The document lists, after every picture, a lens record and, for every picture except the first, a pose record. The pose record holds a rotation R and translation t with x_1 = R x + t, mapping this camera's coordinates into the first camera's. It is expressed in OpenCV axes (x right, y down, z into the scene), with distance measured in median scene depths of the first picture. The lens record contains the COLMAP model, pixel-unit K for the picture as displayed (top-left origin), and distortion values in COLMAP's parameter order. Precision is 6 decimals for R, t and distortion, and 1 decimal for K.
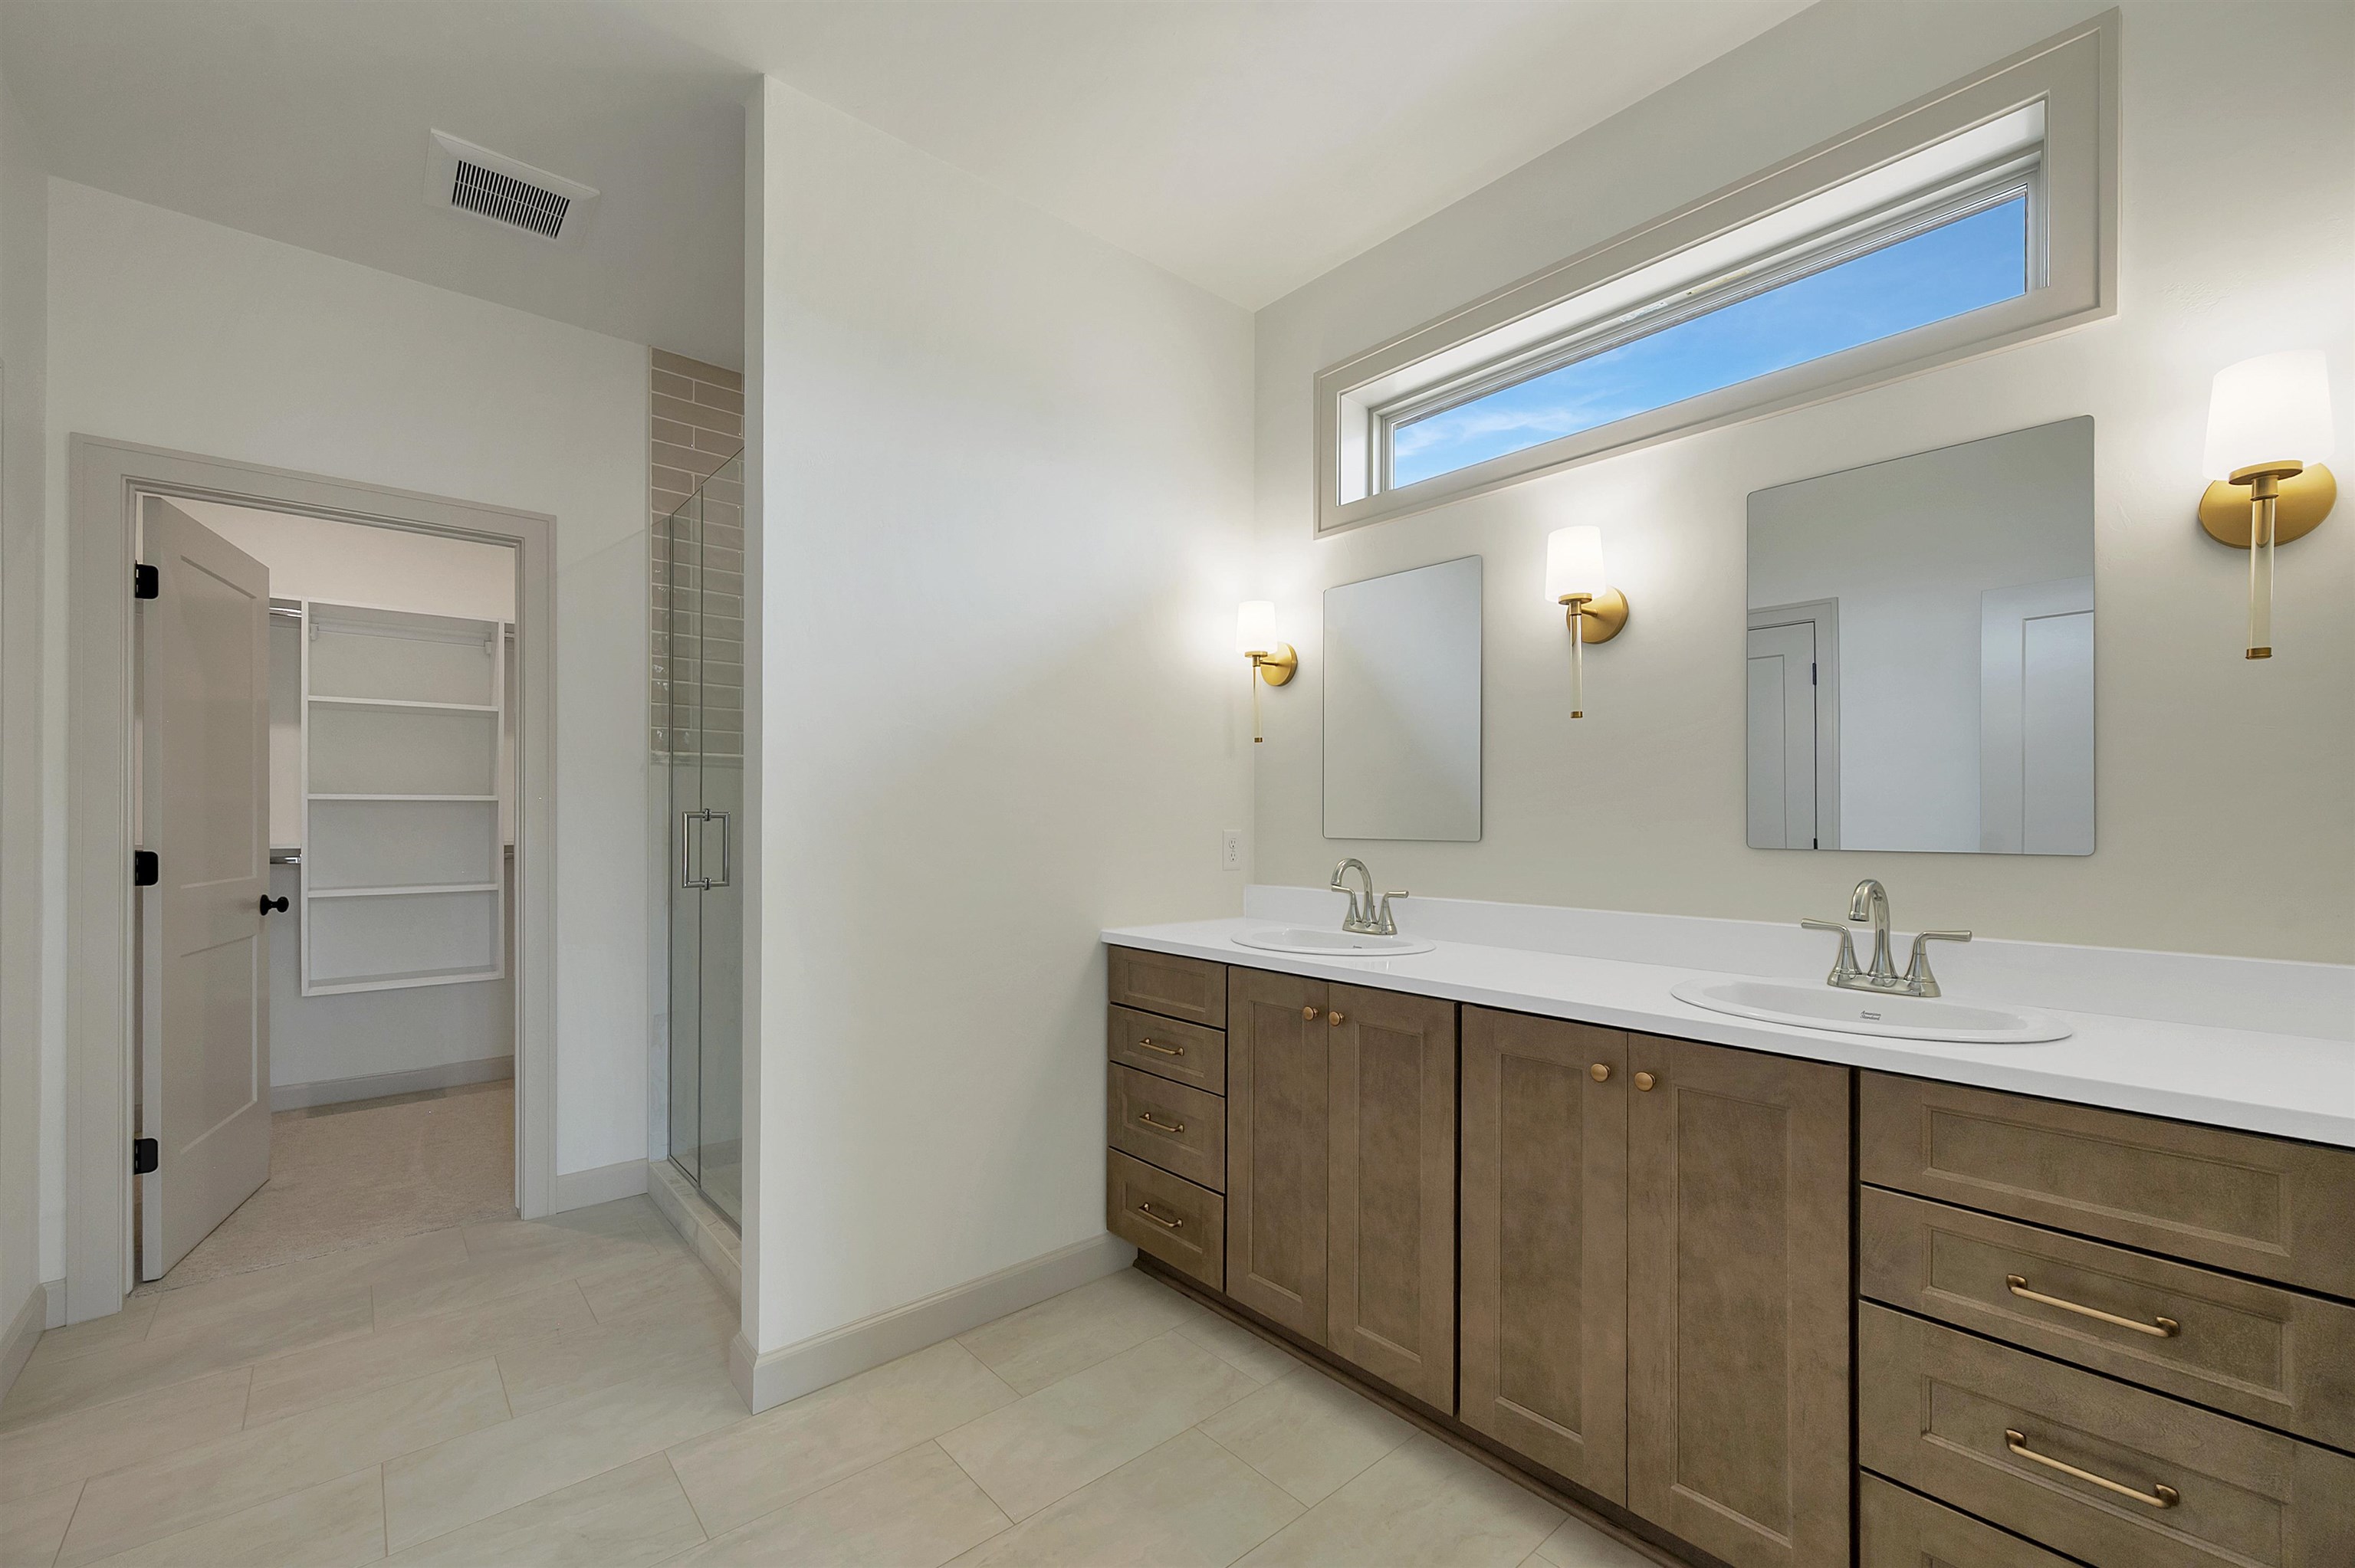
lens RADIAL K [[967.0, 0, 1193.0], [0, 967.0, 812.2], [0, 0, 1]] dist [0.000908, 0.000012]
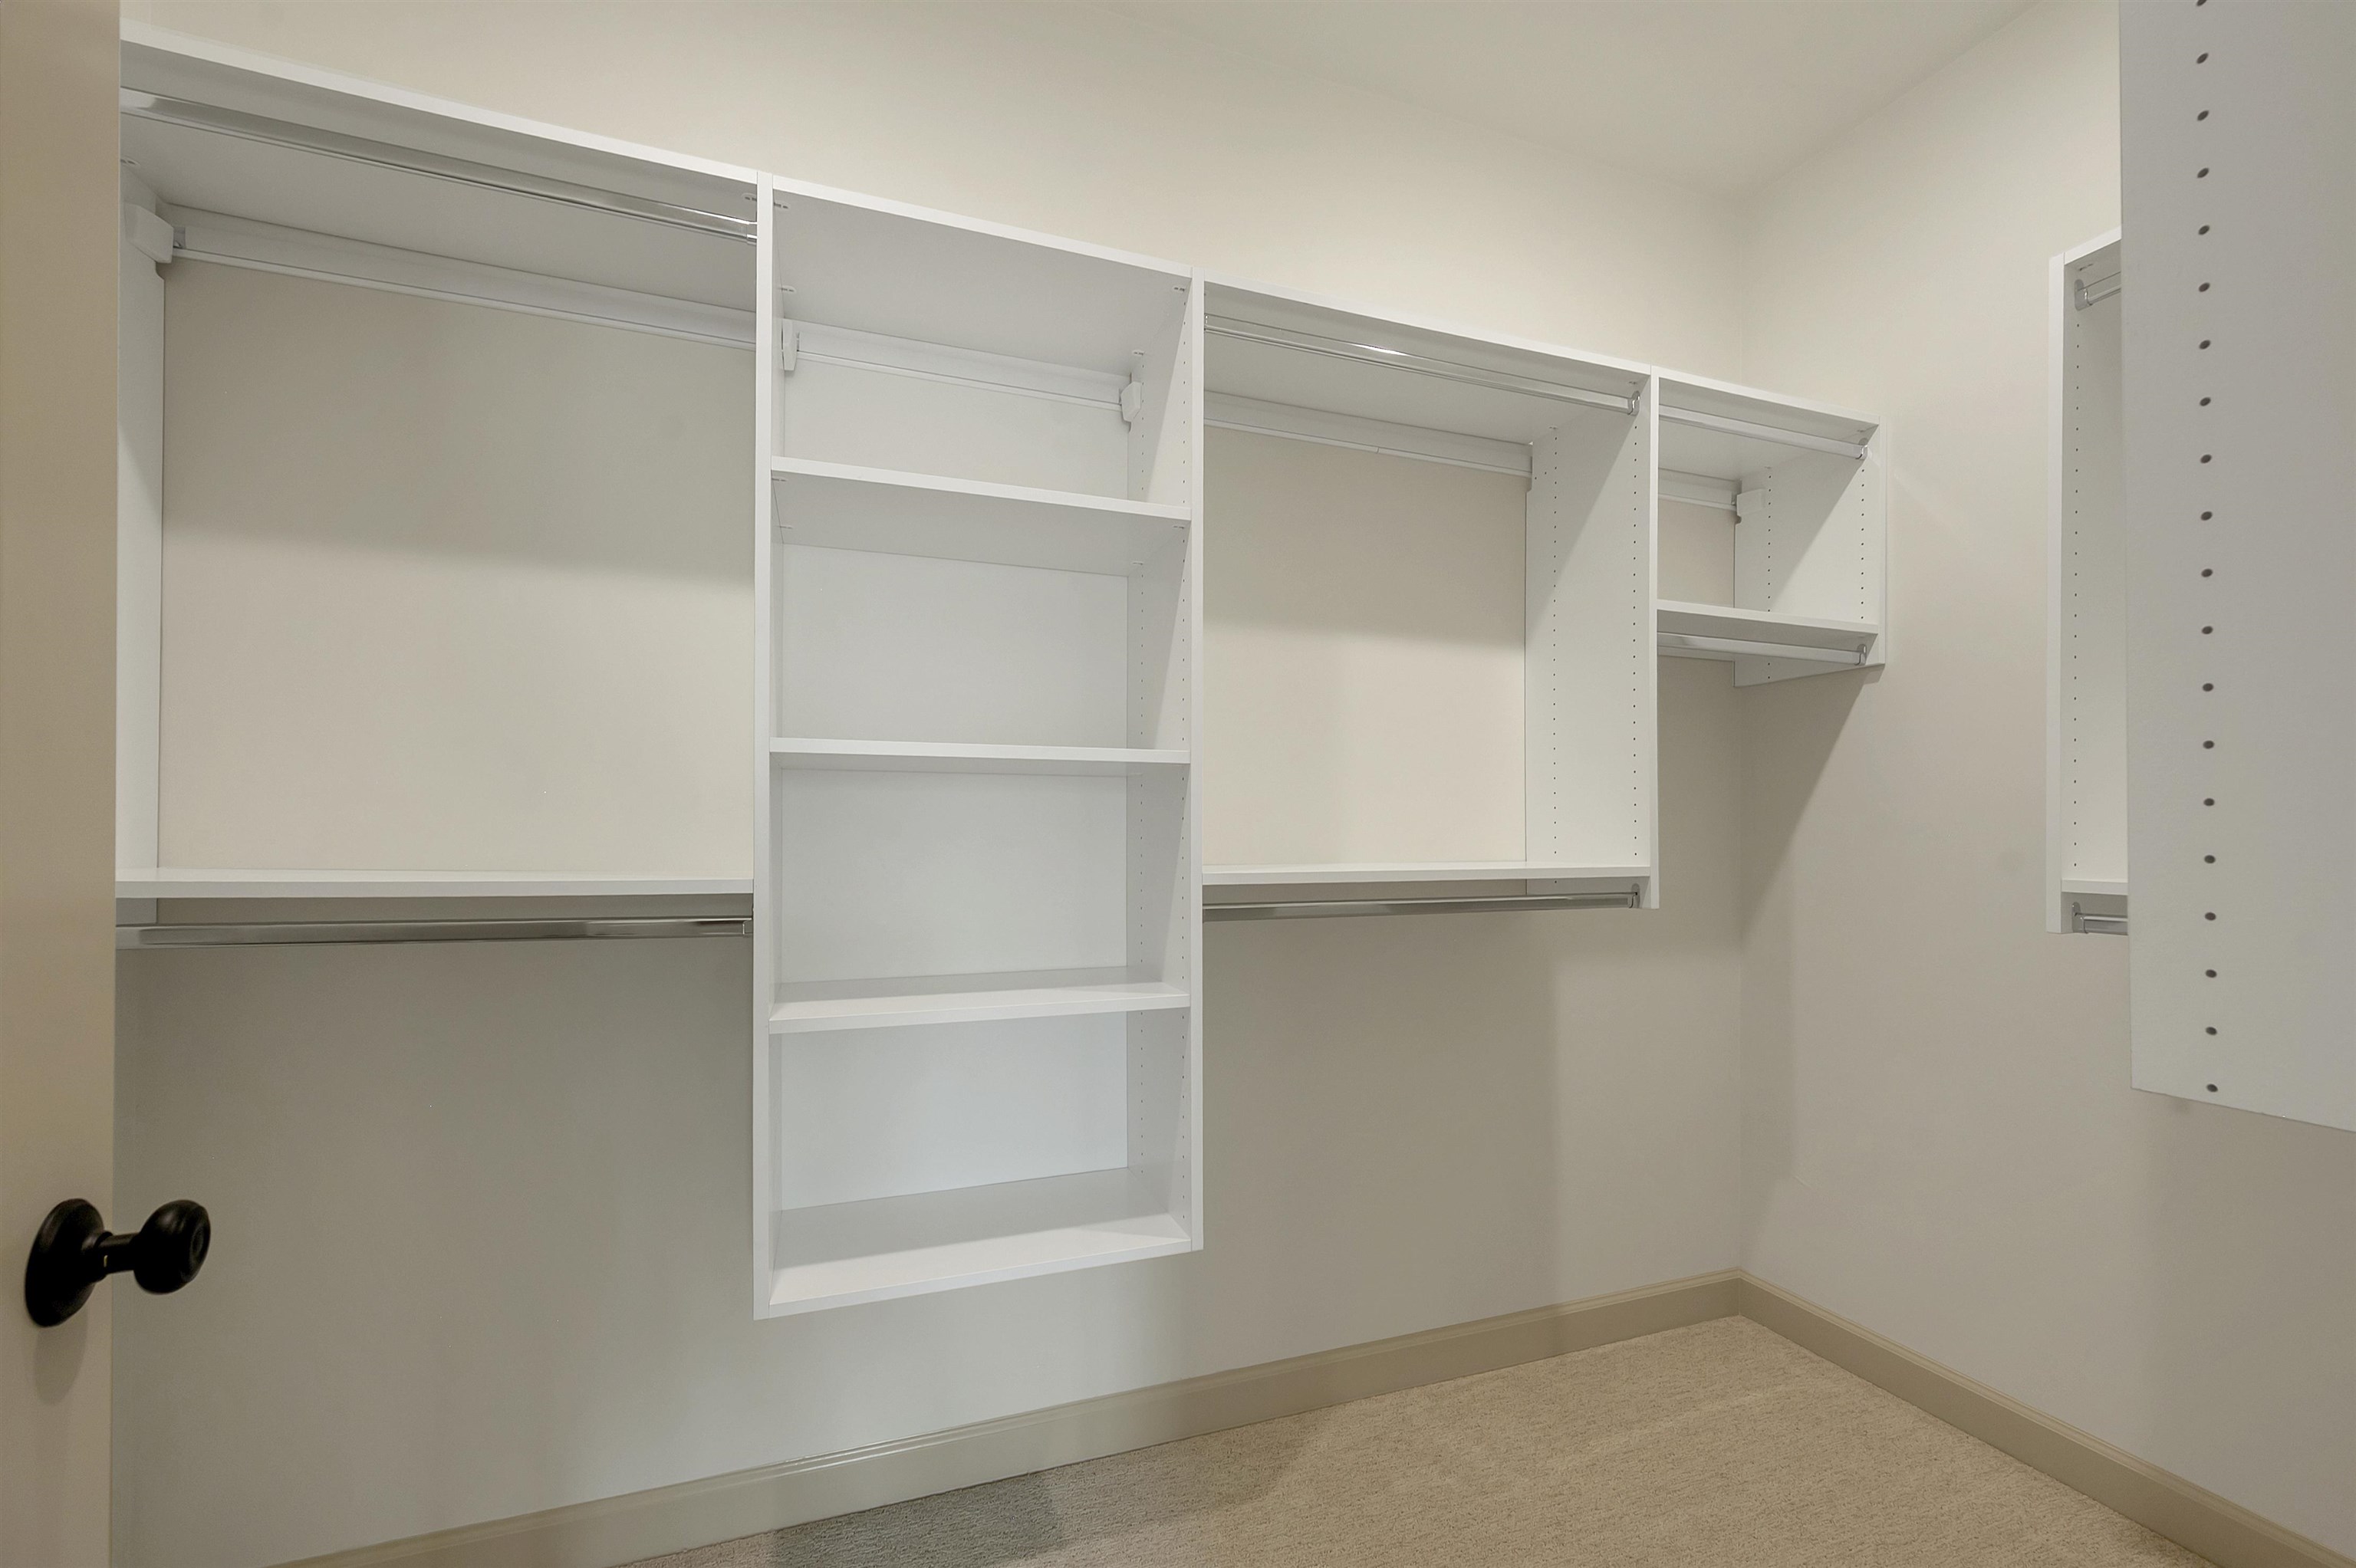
lens RADIAL K [[967.4, 0, 1191.6], [0, 967.4, 828.0], [0, 0, 1]] dist [0.000908, 0.000012]
pose [[0.937701, 0.002569, -0.347435, -1.350076], [-0.000520, 0.999982, 0.005989, 0.021843], [0.347444, -0.005435, 0.937685, 1.502032]]
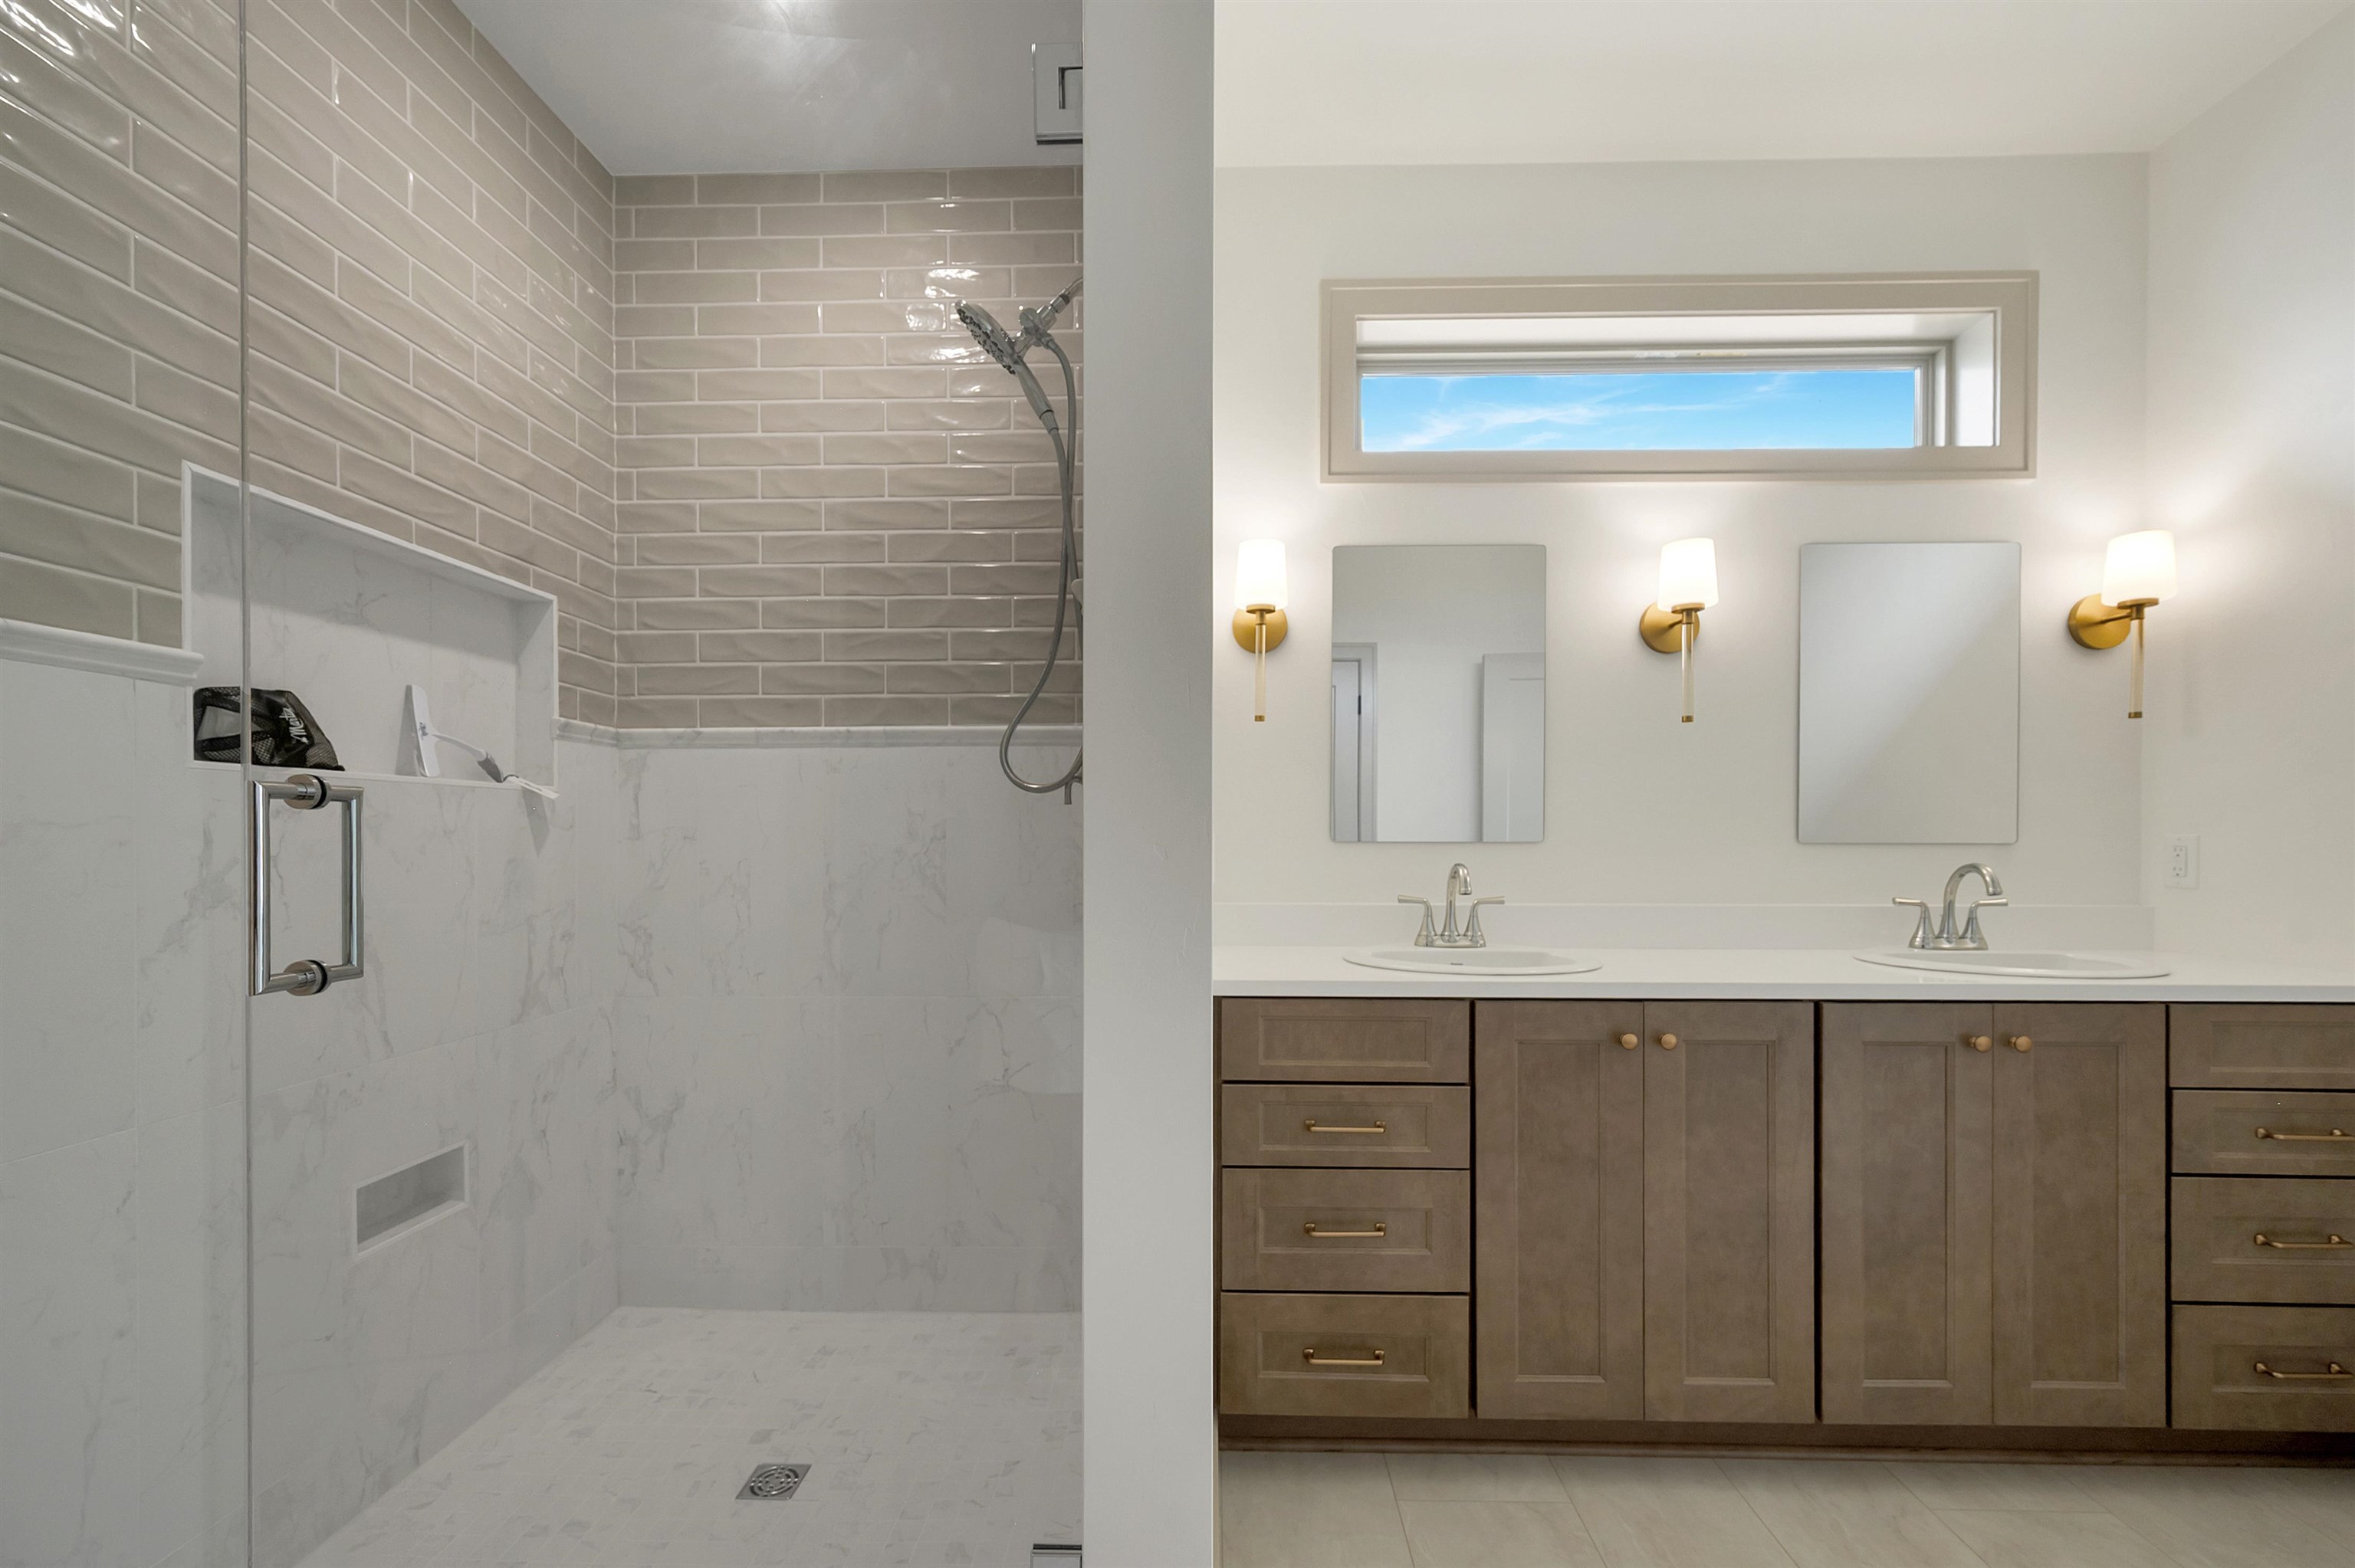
lens RADIAL K [[967.0, 0, 1171.1], [0, 967.0, 837.3], [0, 0, 1]] dist [0.000908, 0.000012]
pose [[0.679227, -0.004726, 0.733913, -0.859733], [-0.004855, 0.999928, 0.010932, 0.022399], [-0.733913, -0.010988, 0.679155, 0.789346]]
